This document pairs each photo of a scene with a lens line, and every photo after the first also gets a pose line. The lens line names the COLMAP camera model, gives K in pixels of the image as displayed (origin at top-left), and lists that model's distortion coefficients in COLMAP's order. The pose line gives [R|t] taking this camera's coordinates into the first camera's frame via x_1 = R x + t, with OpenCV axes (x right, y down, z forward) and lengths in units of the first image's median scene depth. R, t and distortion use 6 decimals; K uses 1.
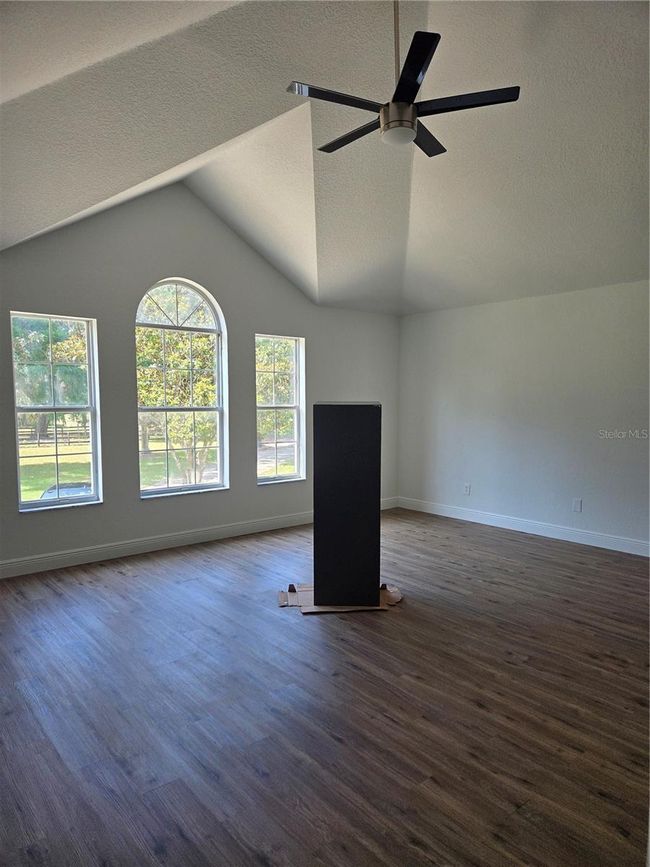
lens RADIAL K [[584.1, 0, 322.4], [0, 584.1, 452.1], [0, 0, 1]] dist [0.121620, 0.000091]
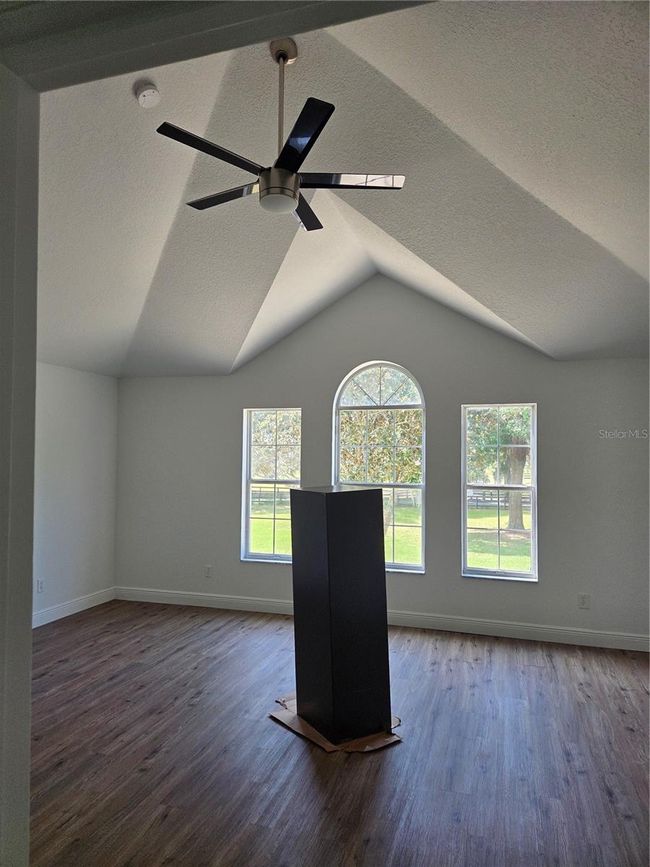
lens RADIAL K [[576.6, 0, 319.8], [0, 576.6, 432.4], [0, 0, 1]] dist [0.027412, -0.002369]
pose [[0.525938, -0.041678, -0.849501, 0.682339], [-0.090064, 0.990454, -0.104353, -0.060777], [0.845741, 0.131393, 0.517163, 0.473952]]
